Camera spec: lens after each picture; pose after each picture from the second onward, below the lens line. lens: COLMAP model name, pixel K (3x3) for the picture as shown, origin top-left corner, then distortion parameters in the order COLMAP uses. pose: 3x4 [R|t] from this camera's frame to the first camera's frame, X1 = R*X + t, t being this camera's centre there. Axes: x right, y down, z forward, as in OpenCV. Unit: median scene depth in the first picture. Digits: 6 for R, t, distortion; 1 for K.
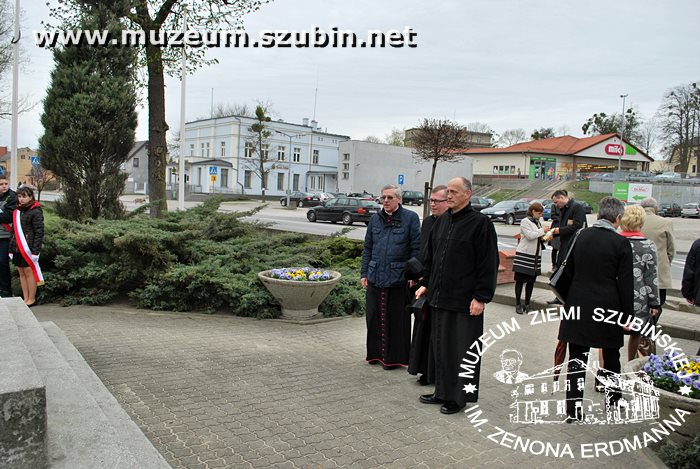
lens RADIAL K [[569.7, 0, 350.0], [0, 569.7, 234.5], [0, 0, 1]] dist [-0.080007, 0.012132]
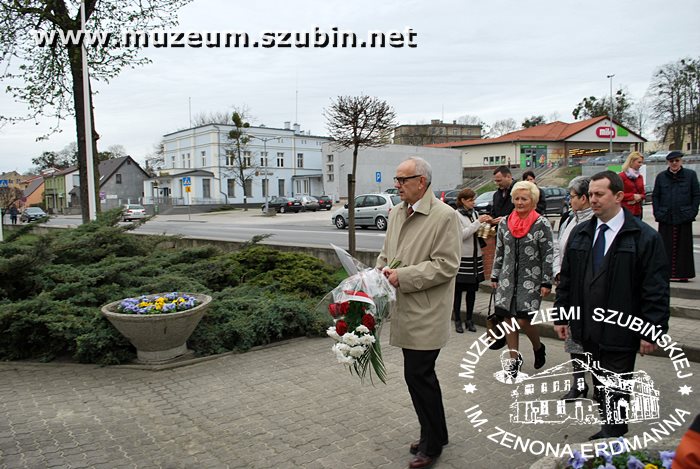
lens RADIAL K [[569.7, 0, 350.0], [0, 569.7, 234.5], [0, 0, 1]] dist [-0.080007, 0.012132]
pose [[0.997696, -0.067833, -0.001516, 0.022190], [0.067827, 0.997690, -0.003627, -0.000318], [0.001759, 0.003516, 0.999992, 0.029641]]
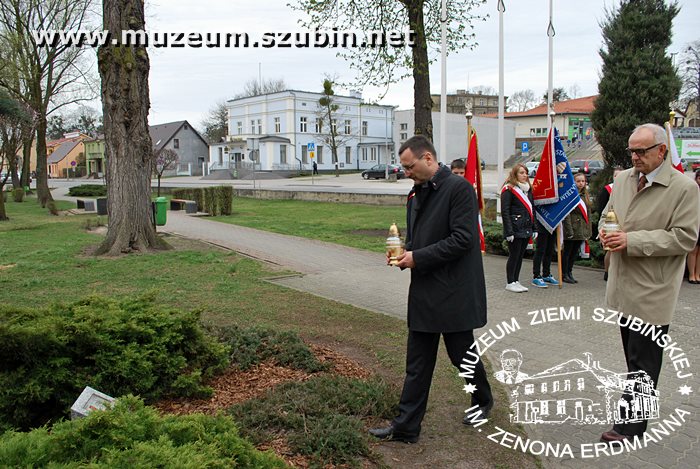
lens RADIAL K [[569.7, 0, 350.0], [0, 569.7, 234.5], [0, 0, 1]] dist [-0.080007, 0.012132]
pose [[0.997990, -0.057149, 0.027372, -0.152742], [0.055625, 0.997015, 0.053536, -0.007265], [-0.030350, -0.051906, 0.998191, -0.001023]]
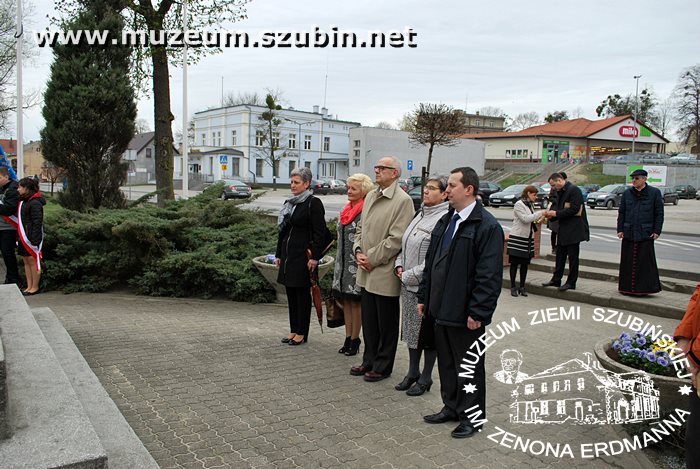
lens RADIAL K [[569.7, 0, 350.0], [0, 569.7, 234.5], [0, 0, 1]] dist [-0.080007, 0.012132]
pose [[0.999572, -0.014150, -0.025618, 0.004859], [0.014731, 0.999636, 0.022618, 0.000487], [0.025288, -0.022986, 0.999416, -0.001643]]
